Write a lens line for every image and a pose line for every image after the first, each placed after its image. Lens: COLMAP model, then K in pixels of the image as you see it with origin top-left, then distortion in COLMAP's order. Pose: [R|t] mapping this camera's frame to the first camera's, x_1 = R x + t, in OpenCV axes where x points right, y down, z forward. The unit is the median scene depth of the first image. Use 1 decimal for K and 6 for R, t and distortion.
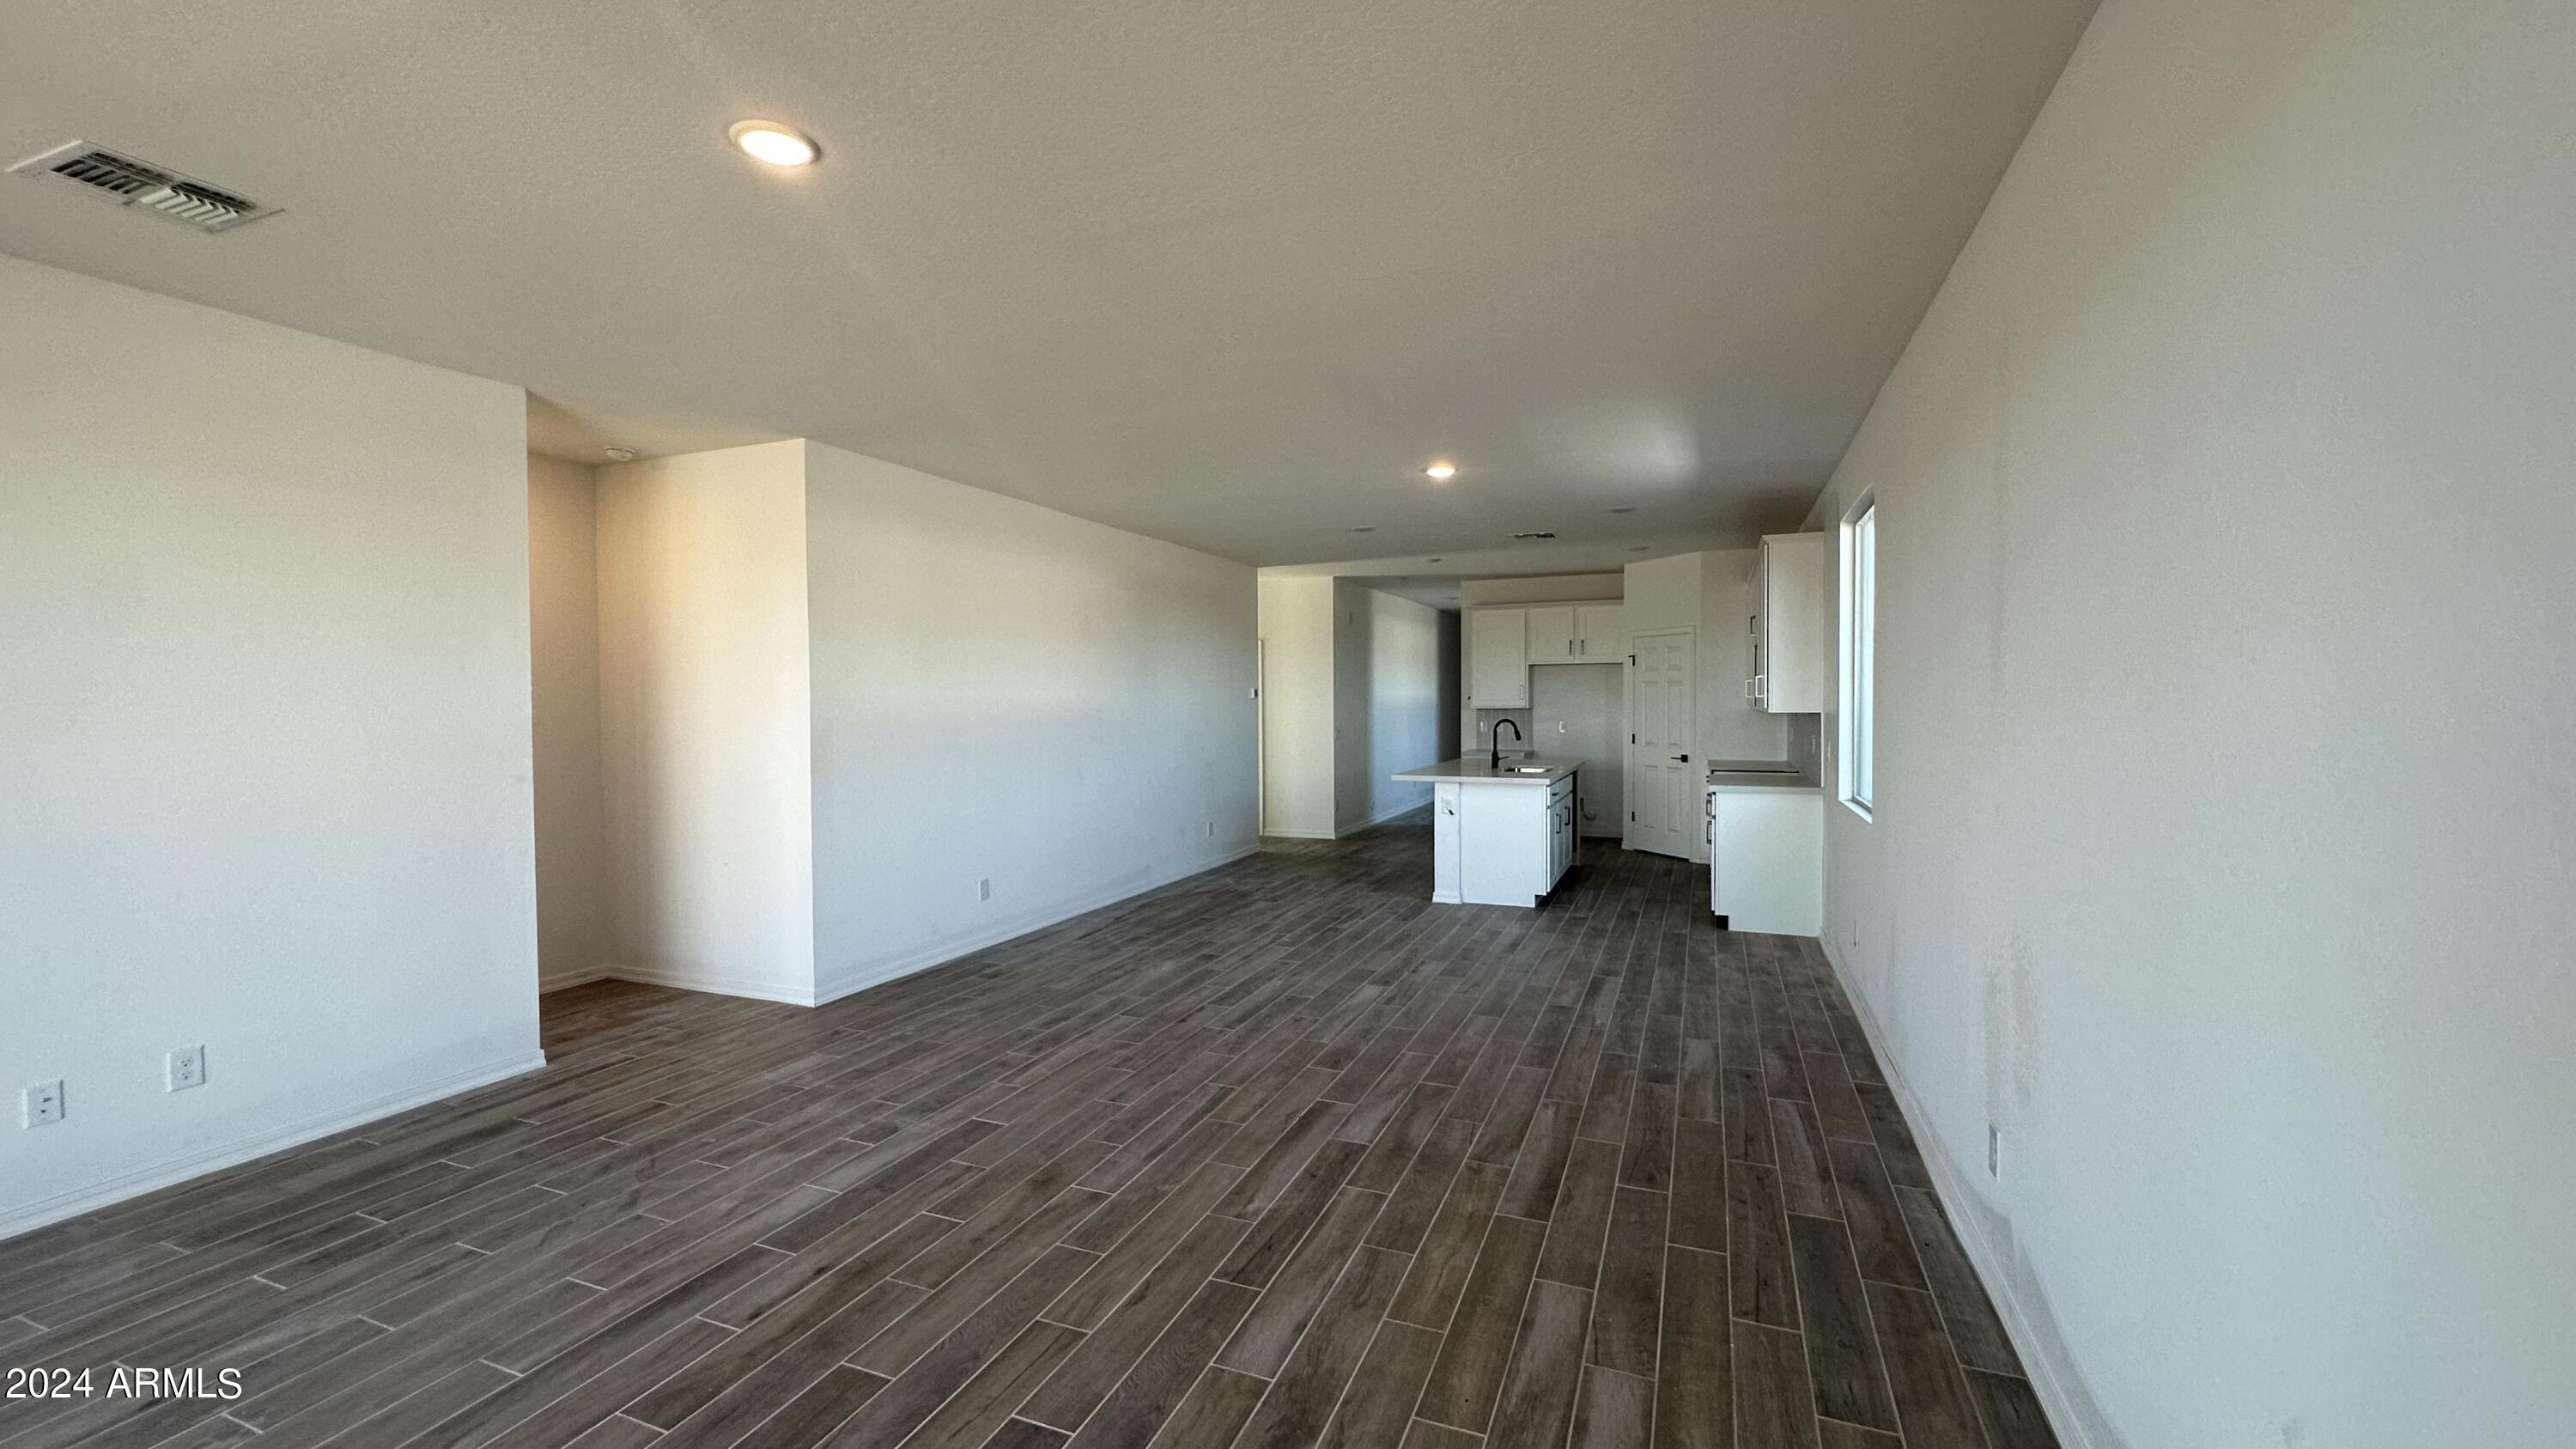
lens RADIAL K [[1026.1, 0, 1288.0], [0, 1026.1, 724.5], [0, 0, 1]] dist [0.000831, 0.000083]
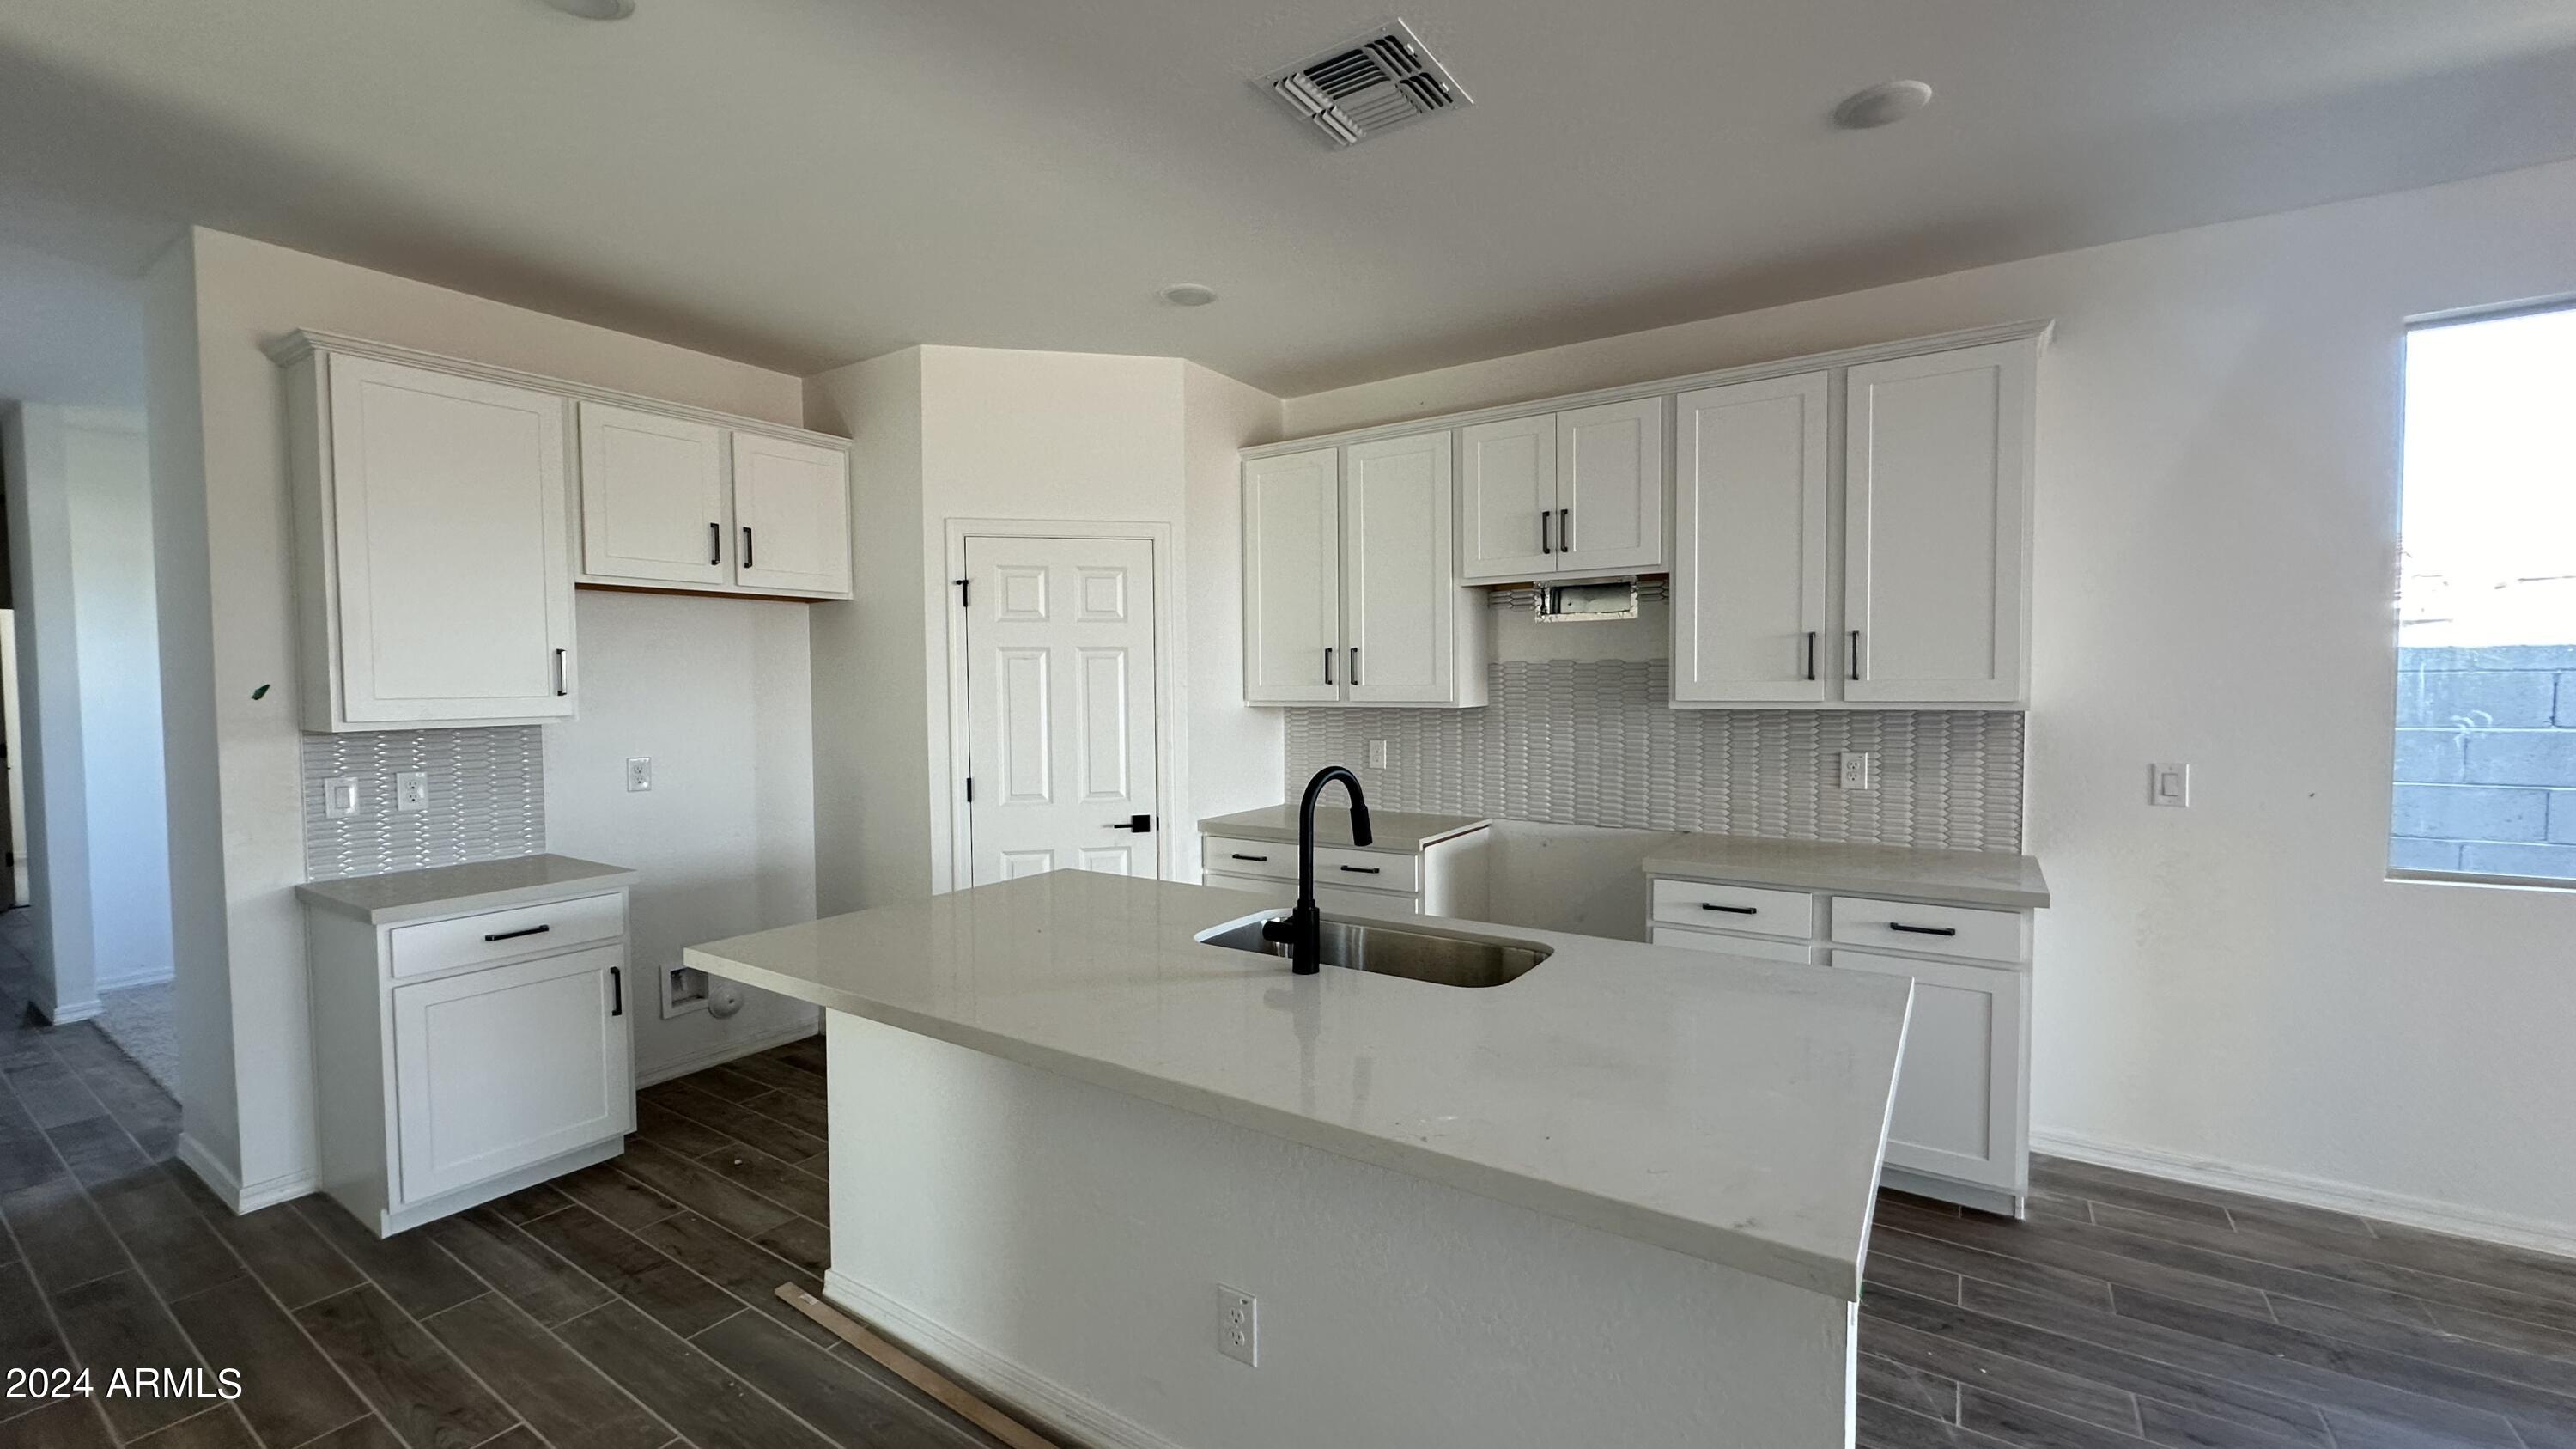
lens RADIAL K [[1026.1, 0, 1288.0], [0, 1026.1, 724.5], [0, 0, 1]] dist [0.000831, 0.000083]
pose [[0.196524, -0.052949, 0.979068, -0.031302], [0.027169, 0.998451, 0.048544, -0.028218], [-0.980123, 0.017060, 0.197658, 0.811884]]
